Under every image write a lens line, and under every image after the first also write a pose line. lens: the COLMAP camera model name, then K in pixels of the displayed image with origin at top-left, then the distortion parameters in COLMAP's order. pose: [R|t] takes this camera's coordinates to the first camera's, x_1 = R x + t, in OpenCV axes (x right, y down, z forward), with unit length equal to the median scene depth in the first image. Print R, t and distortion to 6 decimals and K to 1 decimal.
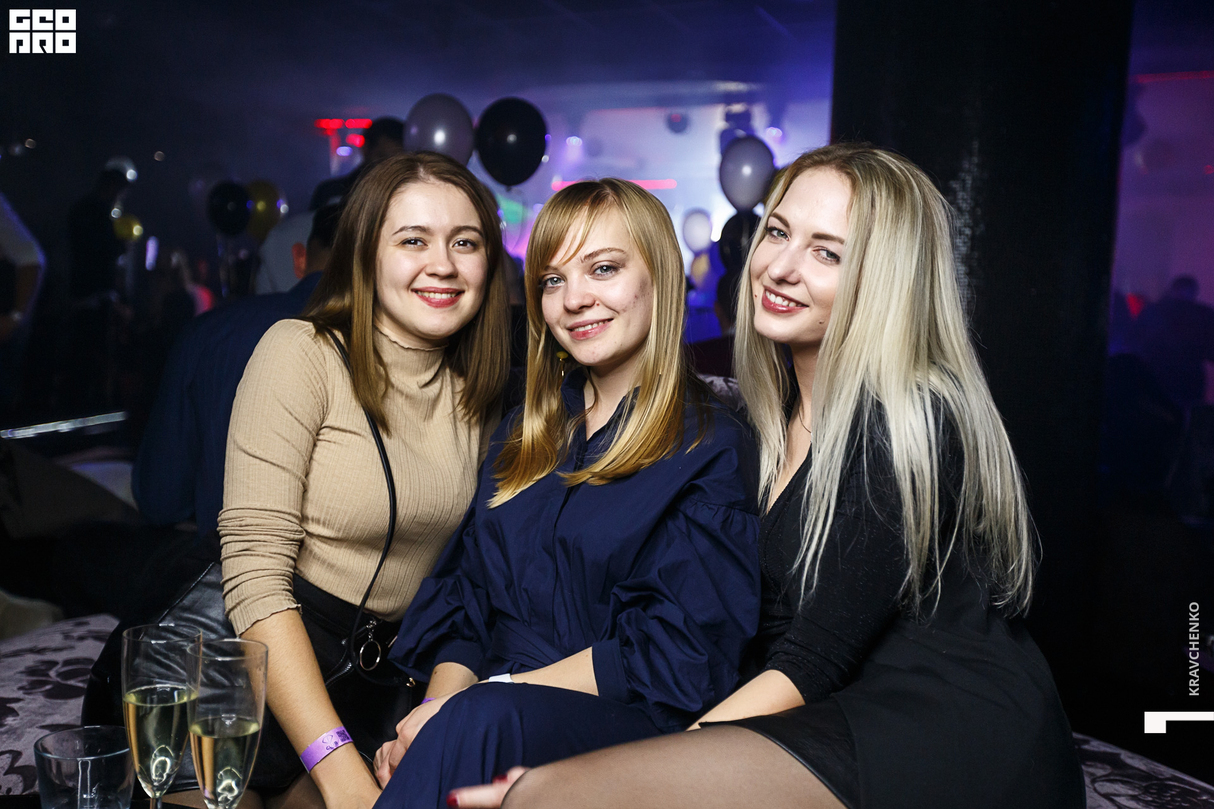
lens RADIAL K [[1263.9, 0, 608.8], [0, 1263.9, 456.6], [0, 0, 1]] dist [0.106820, 0.002268]
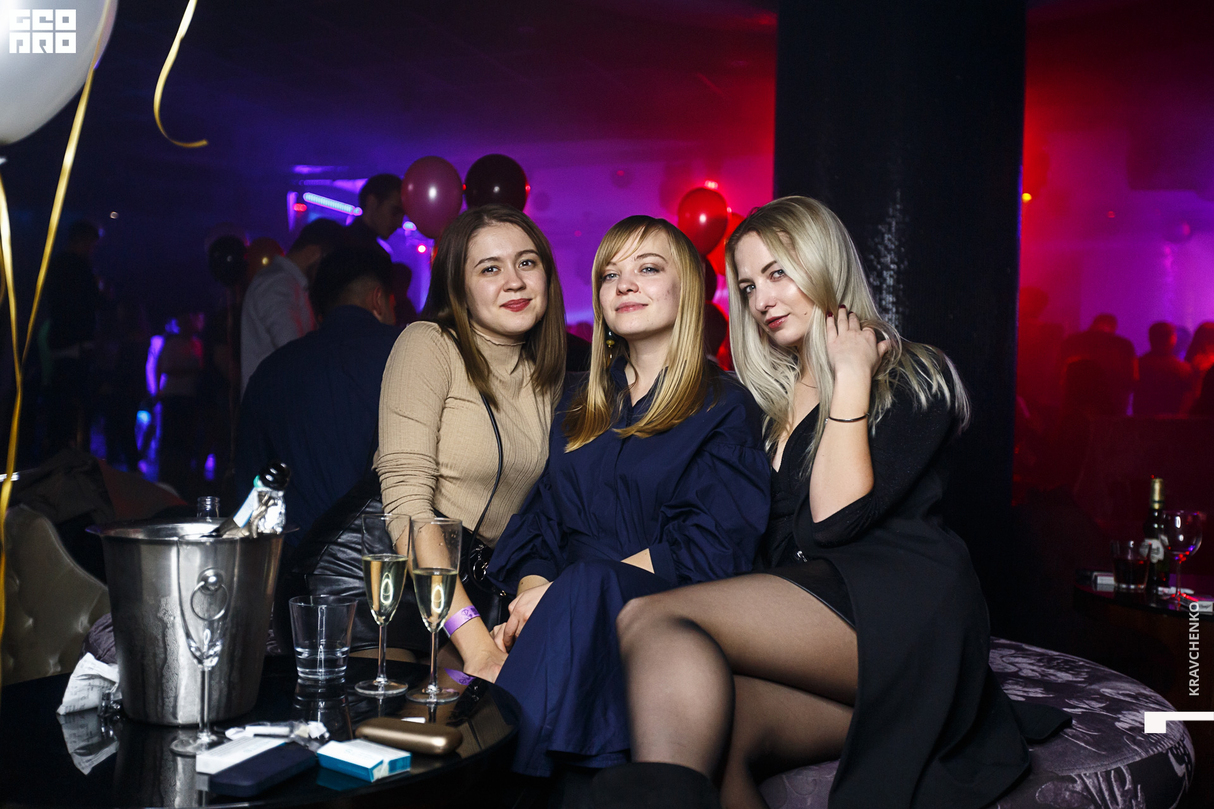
lens RADIAL K [[1214.5, 0, 607.0], [0, 1214.5, 404.5], [0, 0, 1]] dist [-0.003012, -0.003375]
pose [[0.999072, -0.015210, 0.040295, -0.102561], [0.017979, 0.997437, -0.069260, 0.078117], [-0.039138, 0.069920, 0.996785, -0.321645]]
